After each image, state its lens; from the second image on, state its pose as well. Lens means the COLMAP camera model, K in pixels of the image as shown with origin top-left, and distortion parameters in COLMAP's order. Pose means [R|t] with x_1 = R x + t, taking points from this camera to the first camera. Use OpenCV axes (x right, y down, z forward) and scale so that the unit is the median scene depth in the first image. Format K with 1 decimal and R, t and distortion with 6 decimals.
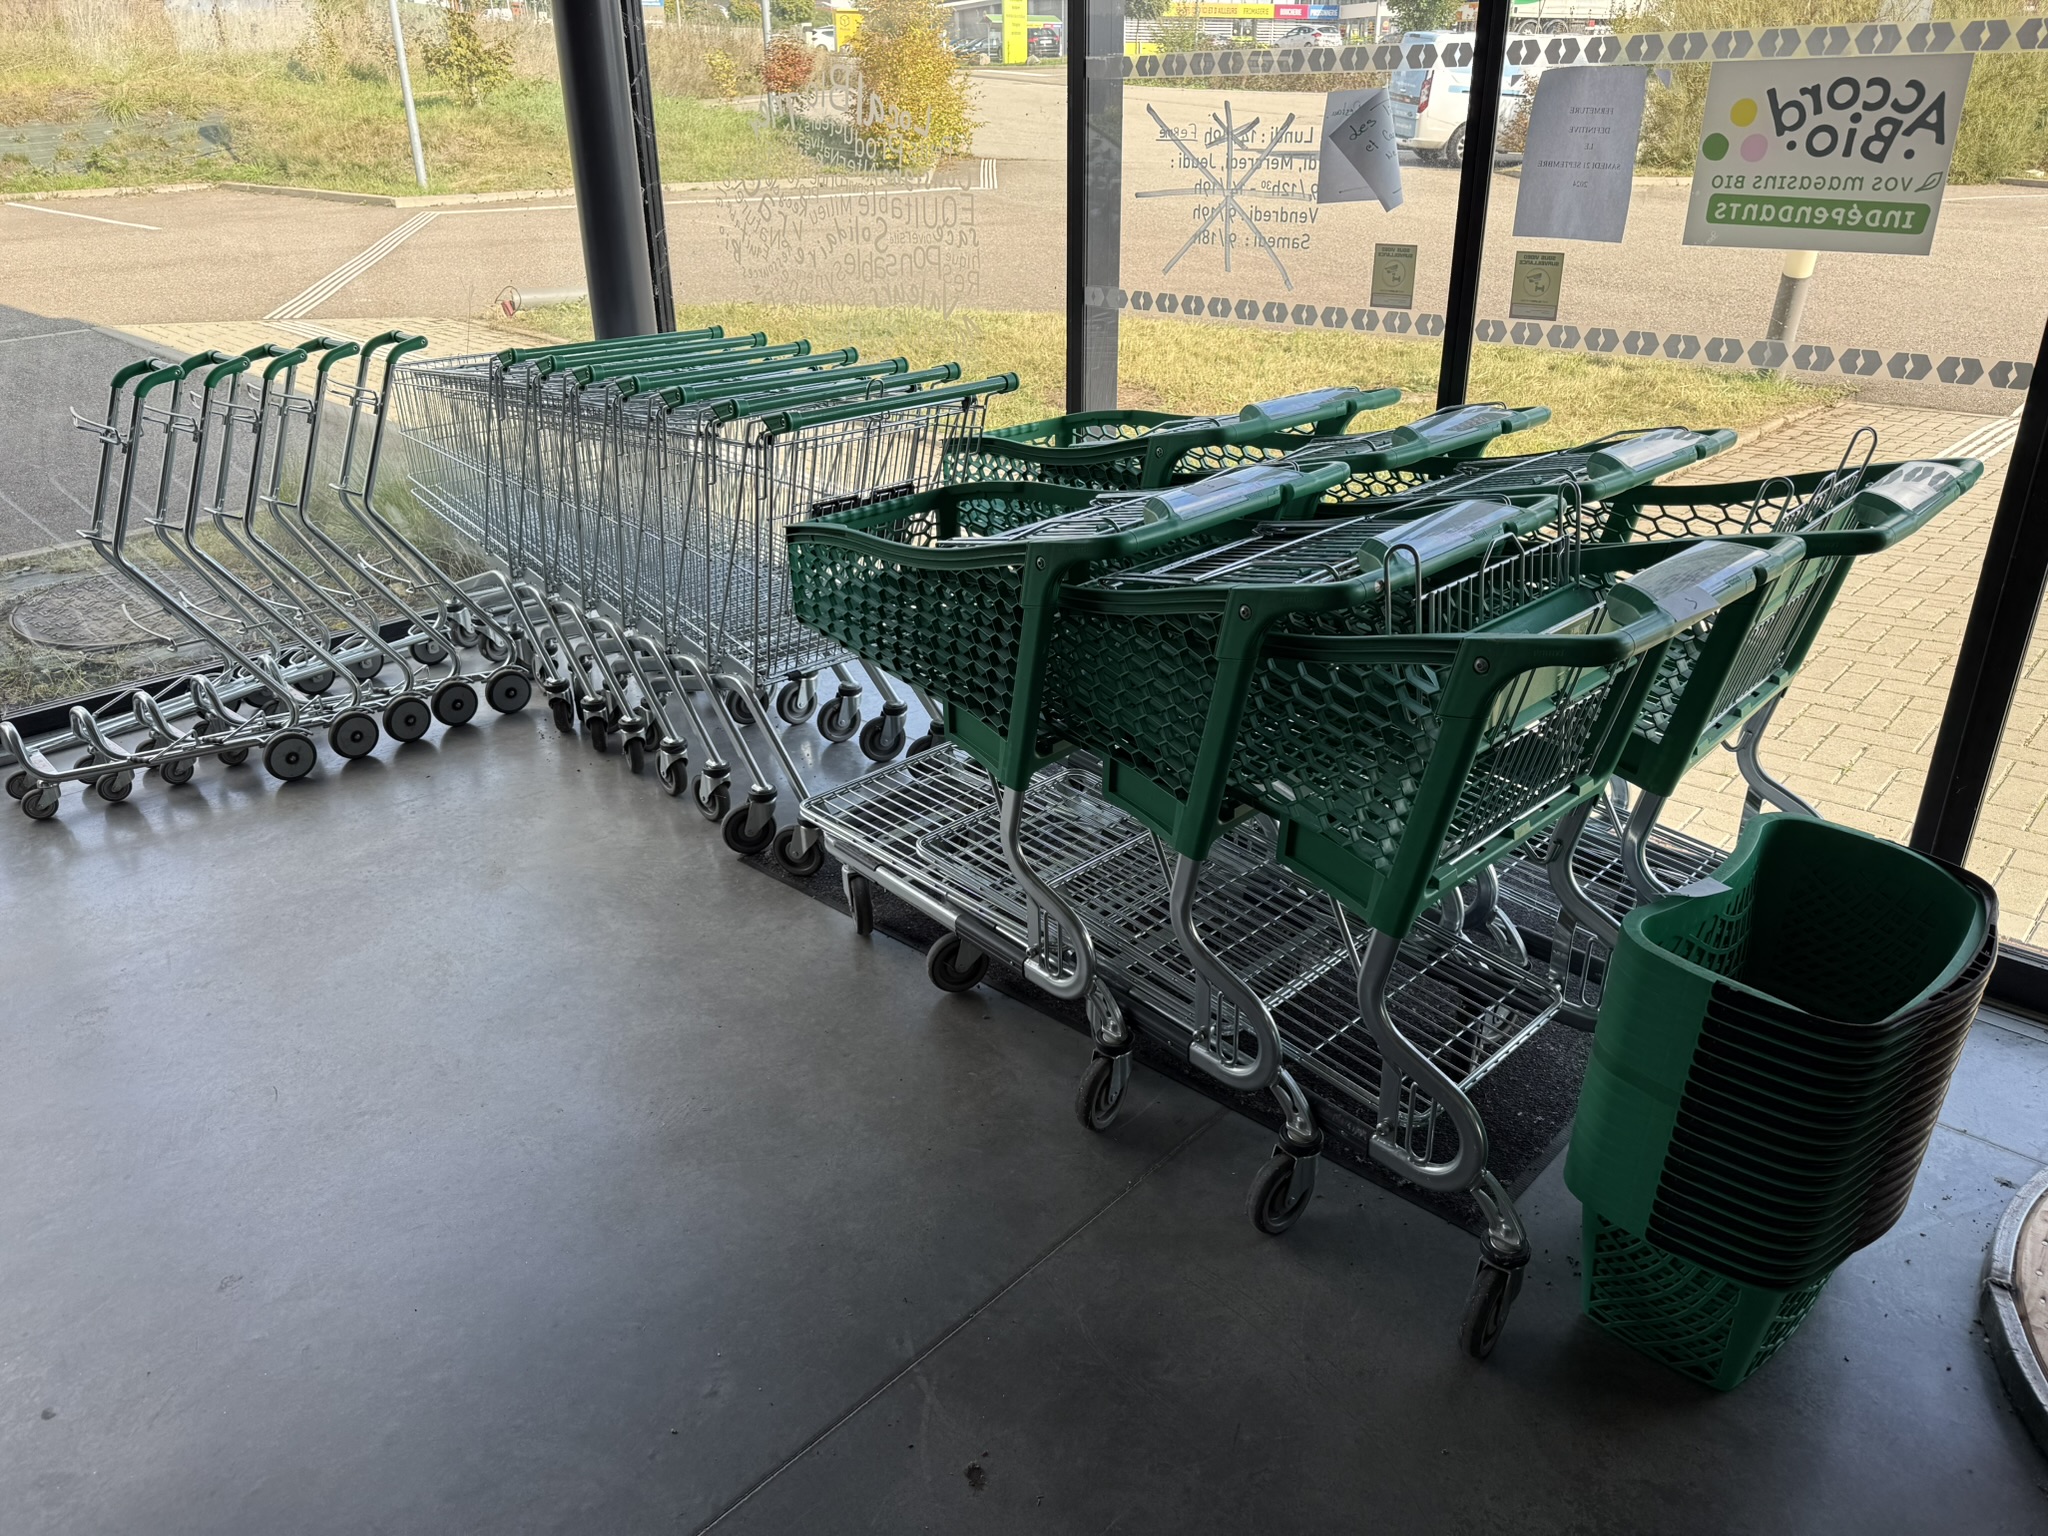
lens RADIAL K [[1443.2, 0, 1018.2], [0, 1443.2, 766.3], [0, 0, 1]] dist [0.009574, -0.036501]
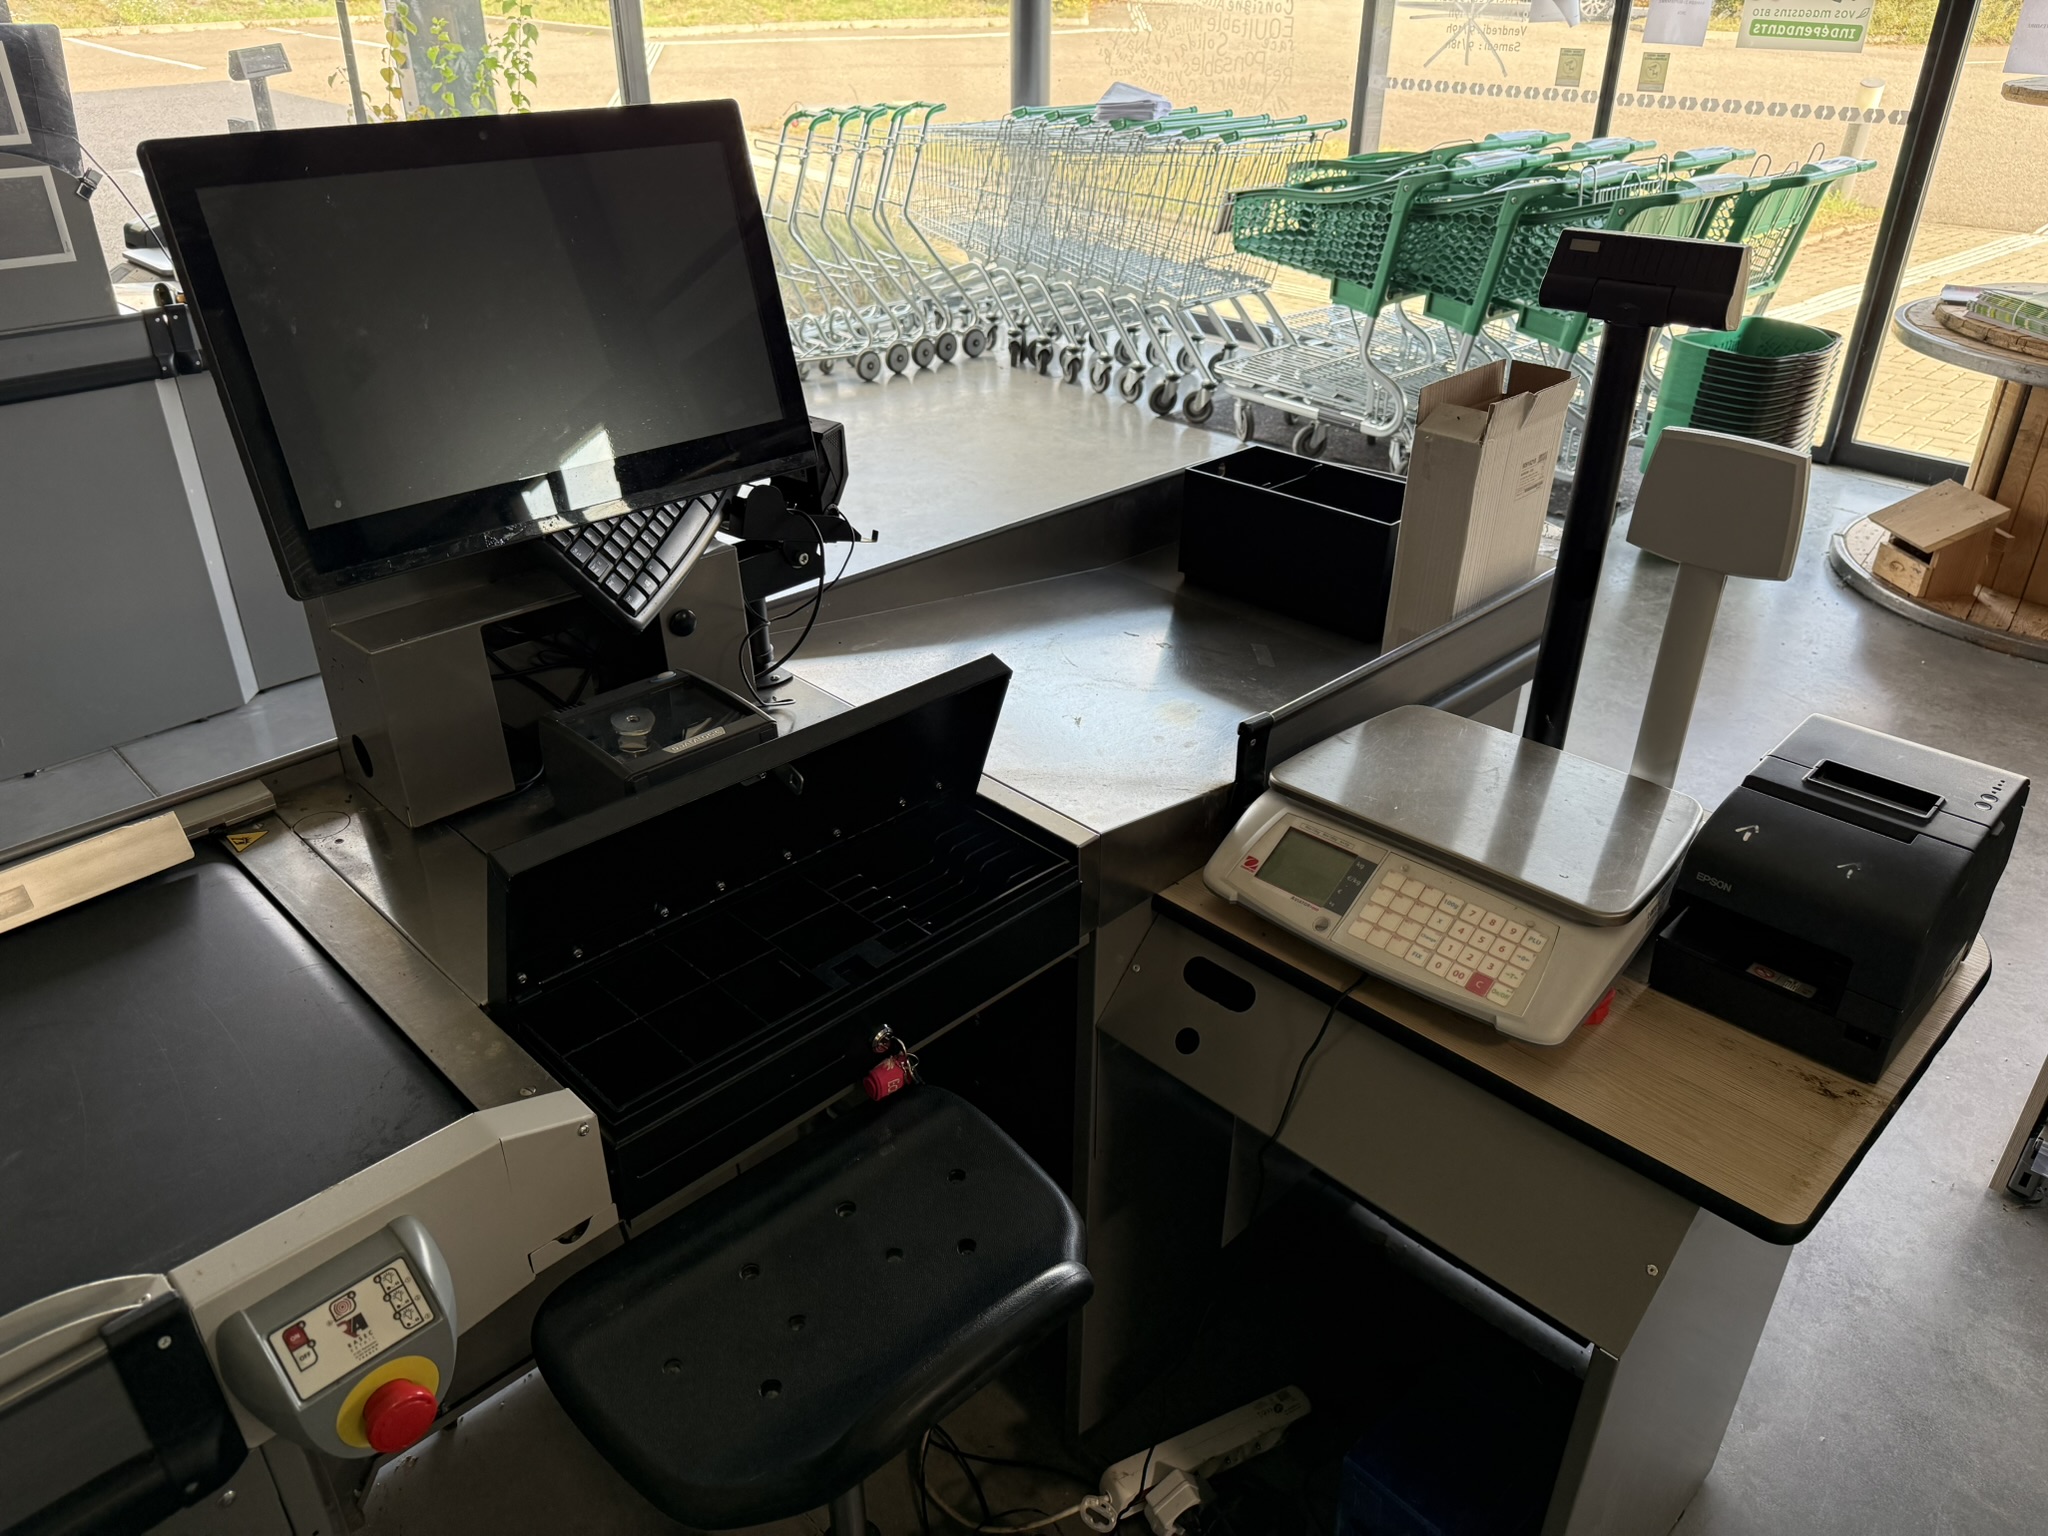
lens RADIAL K [[1443.2, 0, 1027.7], [0, 1443.2, 780.4], [0, 0, 1]] dist [0.009574, -0.036501]
pose [[0.998721, 0.035122, -0.036384, -0.282228], [-0.031518, 0.994950, 0.095295, 0.349726], [0.039547, -0.094027, 0.994784, -0.784010]]
